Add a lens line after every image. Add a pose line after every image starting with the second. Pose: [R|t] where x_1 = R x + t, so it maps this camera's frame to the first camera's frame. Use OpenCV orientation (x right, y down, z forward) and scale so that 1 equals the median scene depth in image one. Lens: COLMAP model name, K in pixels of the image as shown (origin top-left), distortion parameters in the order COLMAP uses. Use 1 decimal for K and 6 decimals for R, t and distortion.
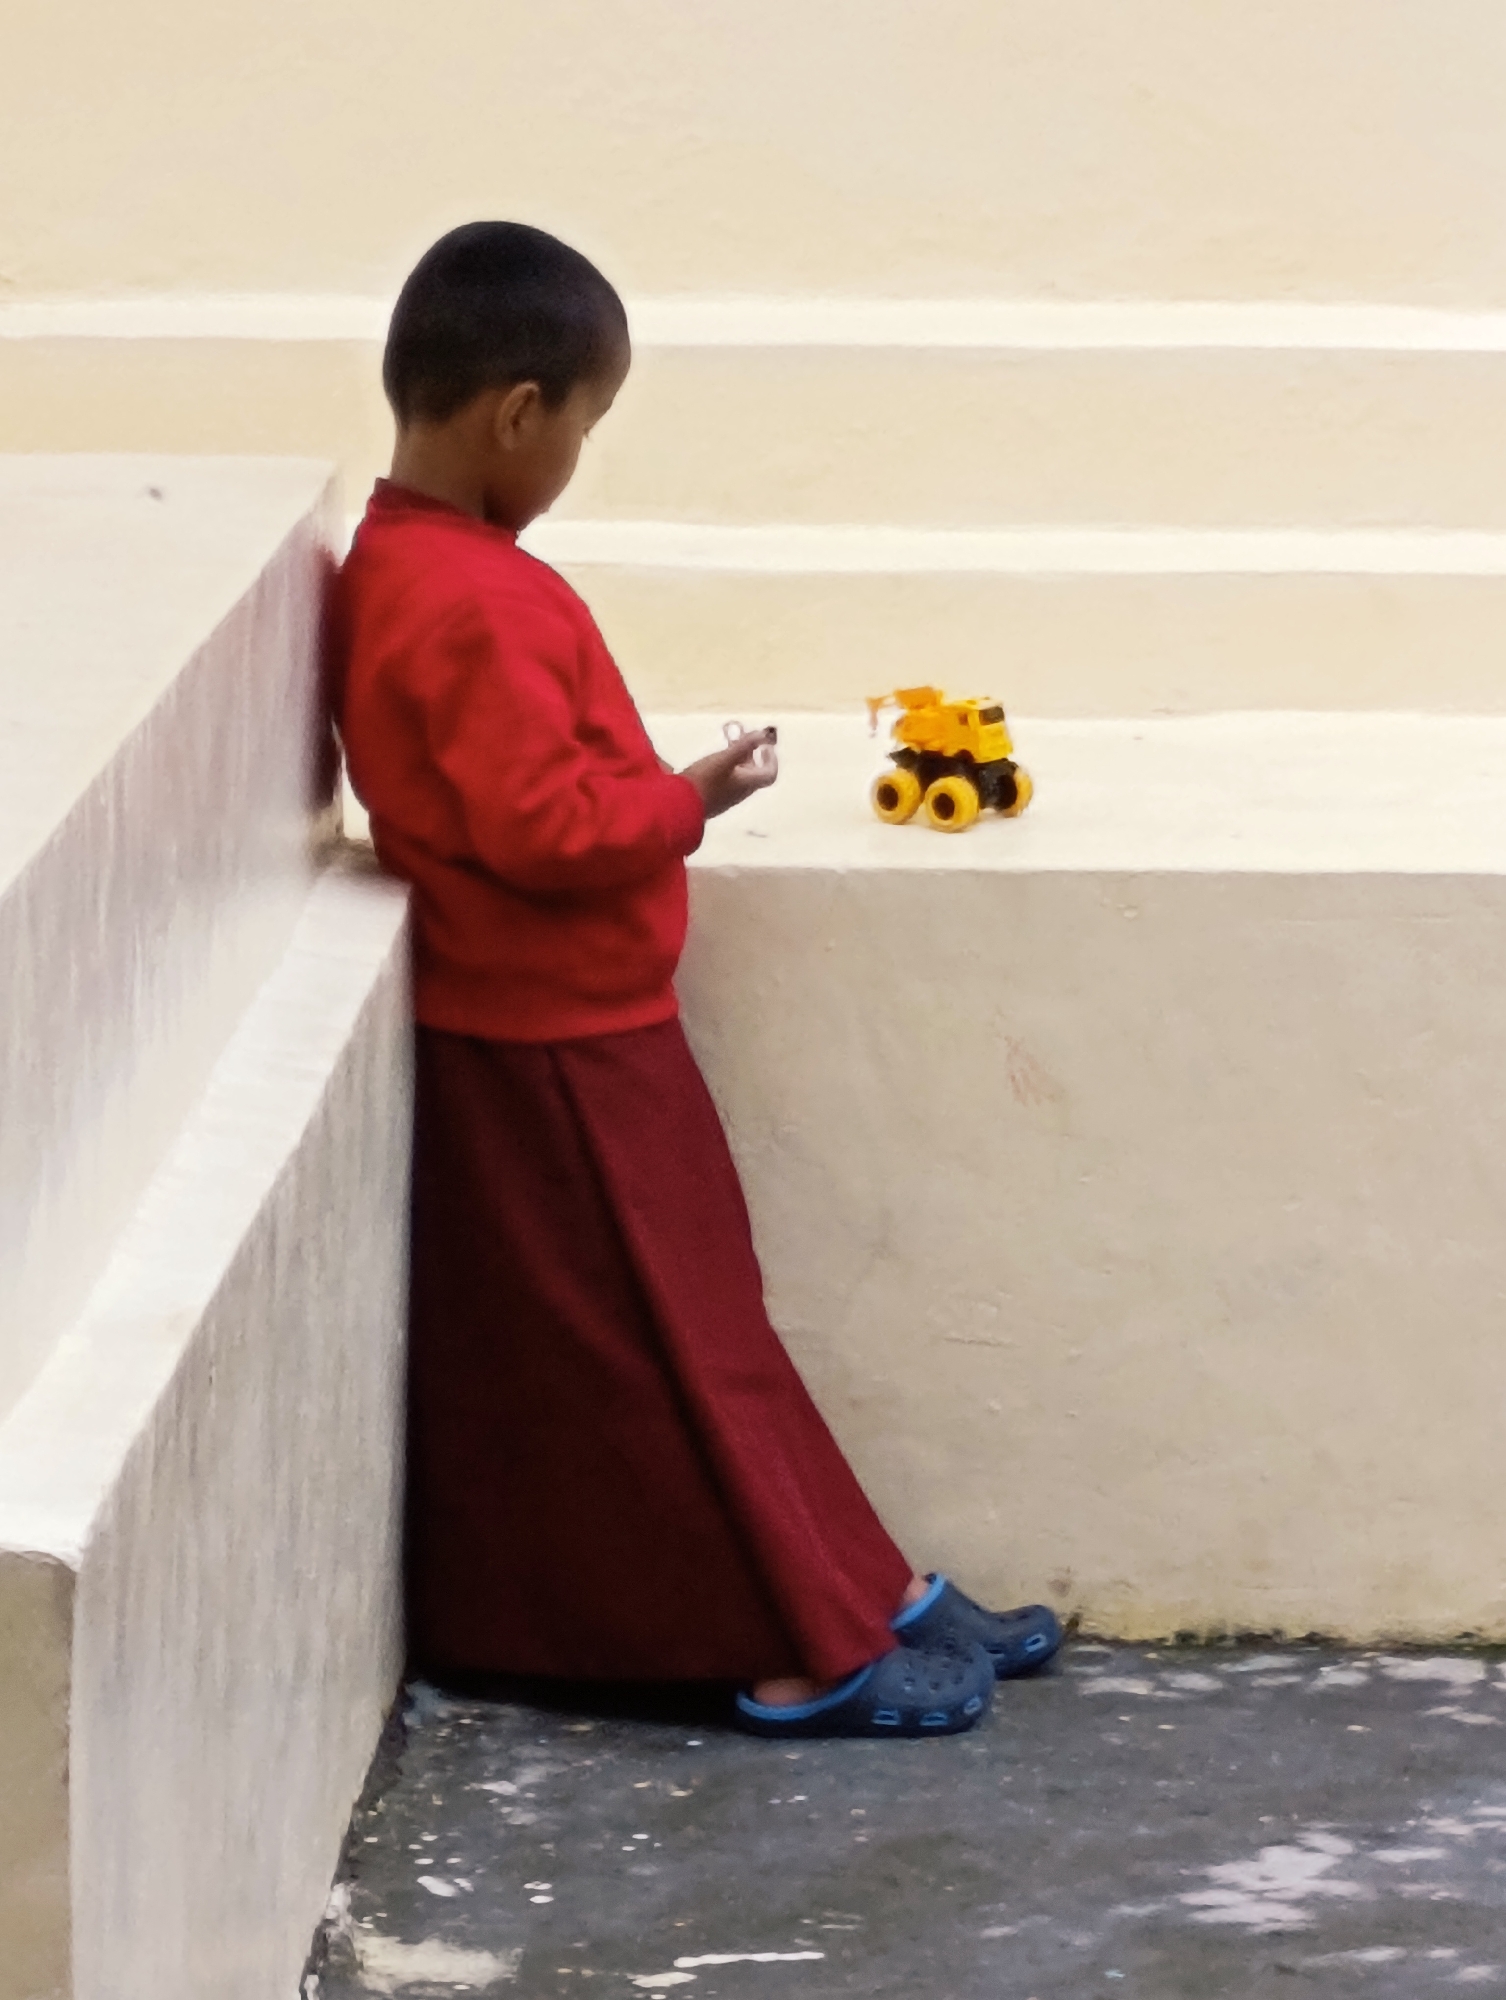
lens RADIAL K [[12649.1, 0, 752.9], [0, 12649.1, 999.2], [0, 0, 1]] dist [0.390512, 0.000000]
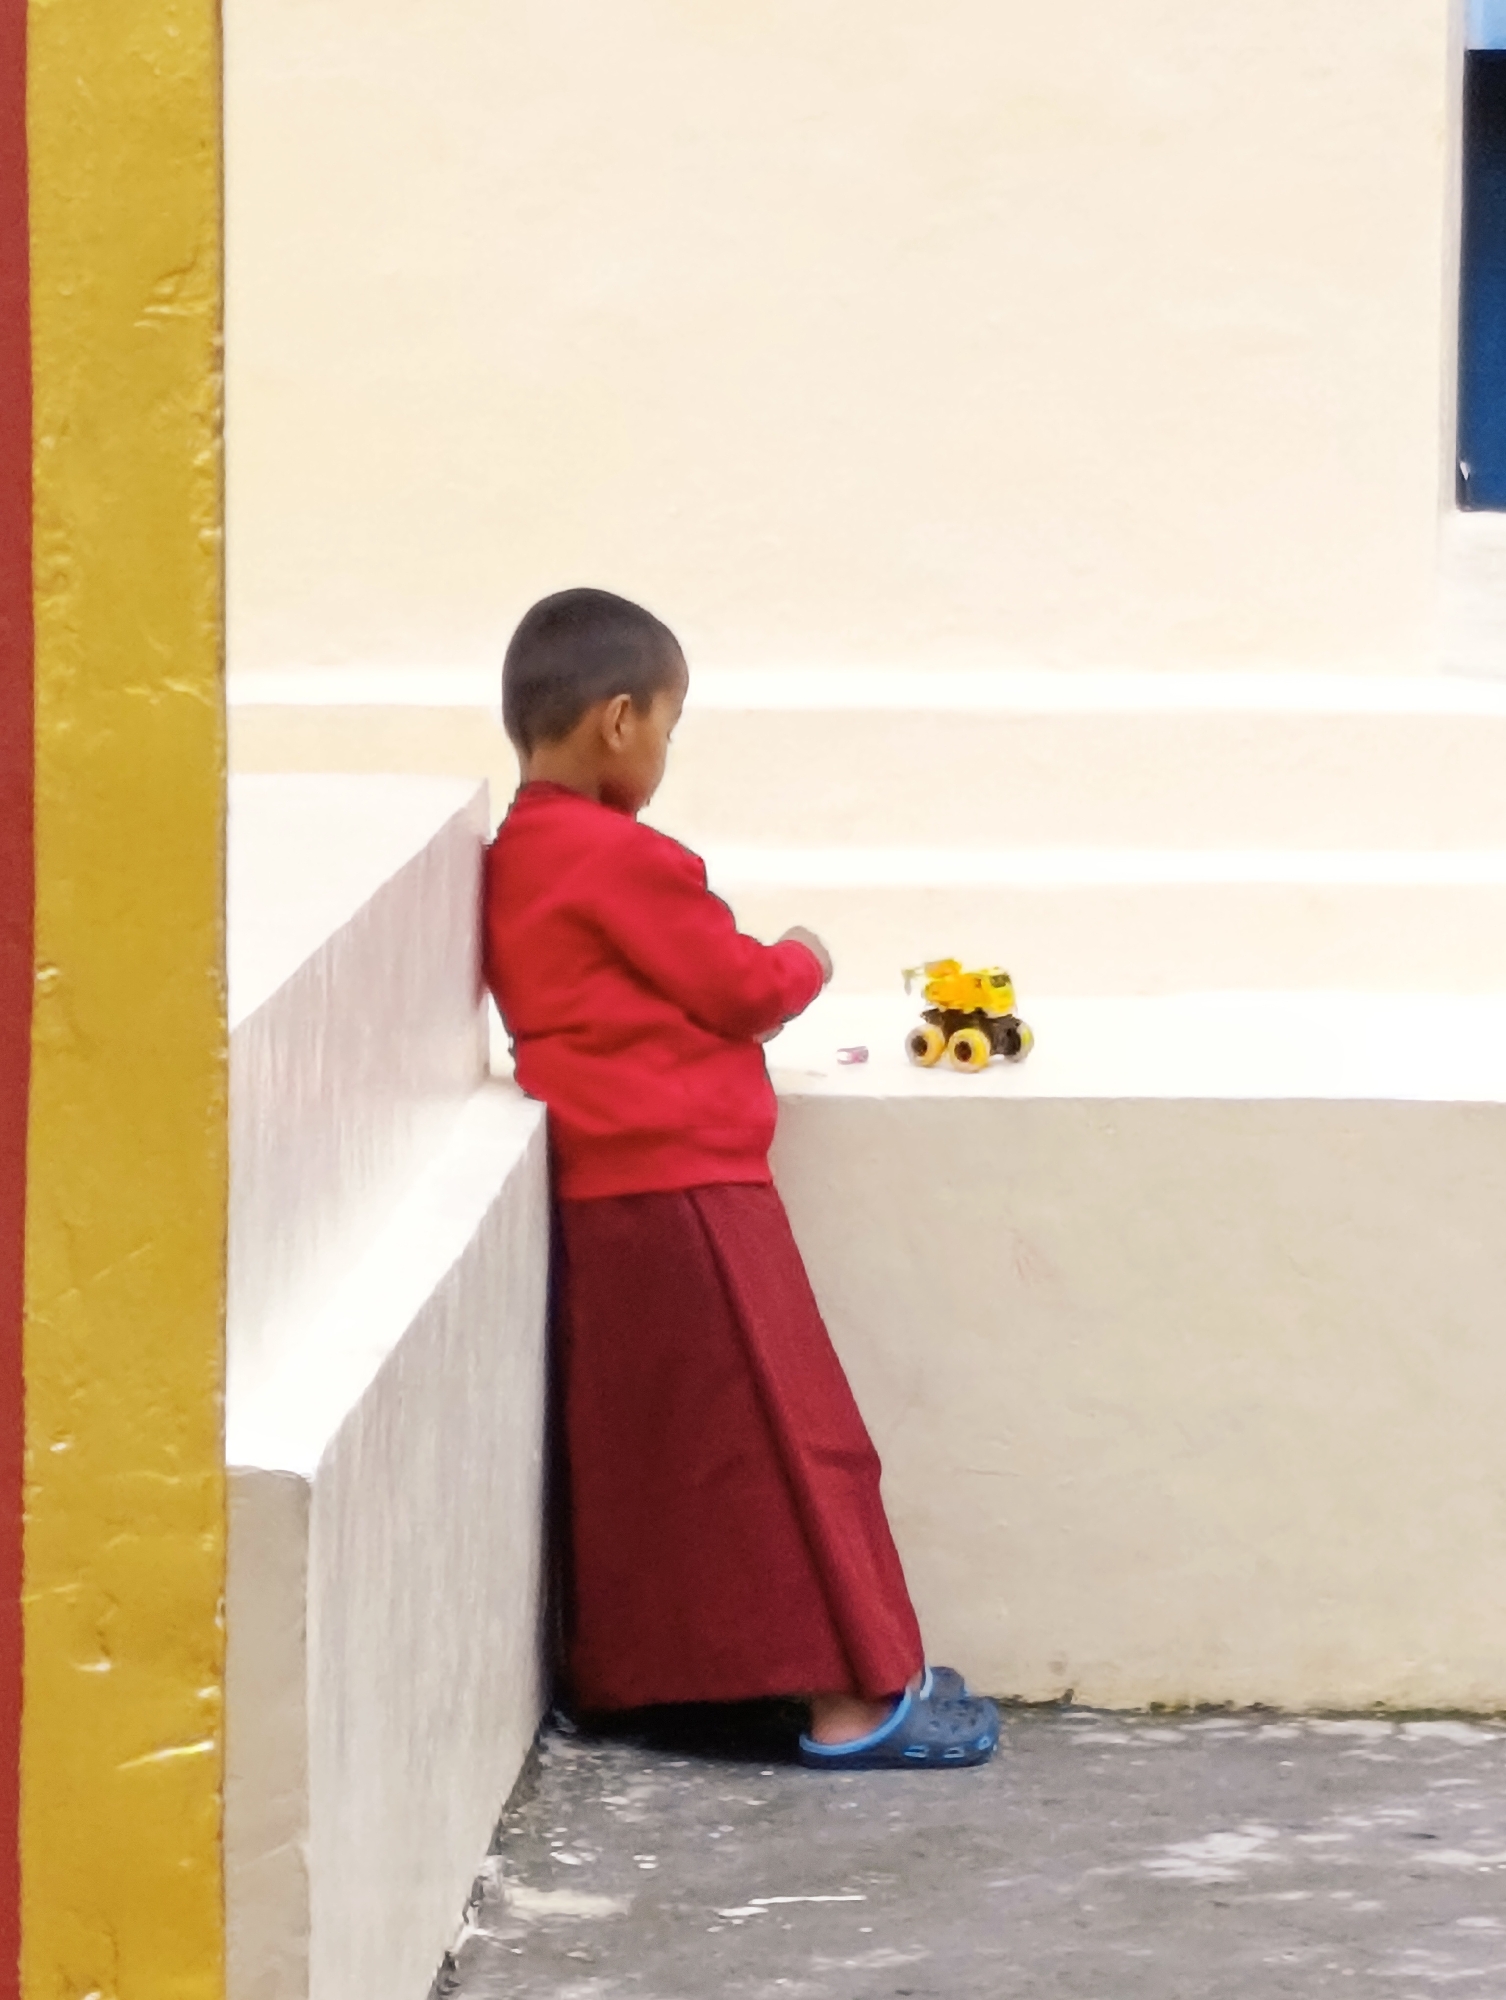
lens RADIAL K [[13412.4, 0, 753.2], [0, 13412.4, 1000.6], [0, 0, 1]] dist [0.323789, 0.000000]
pose [[0.999957, -0.003731, -0.008447, 0.005776], [0.003260, 0.998477, -0.055079, 0.056639], [0.008640, 0.055049, 0.998446, -0.360808]]
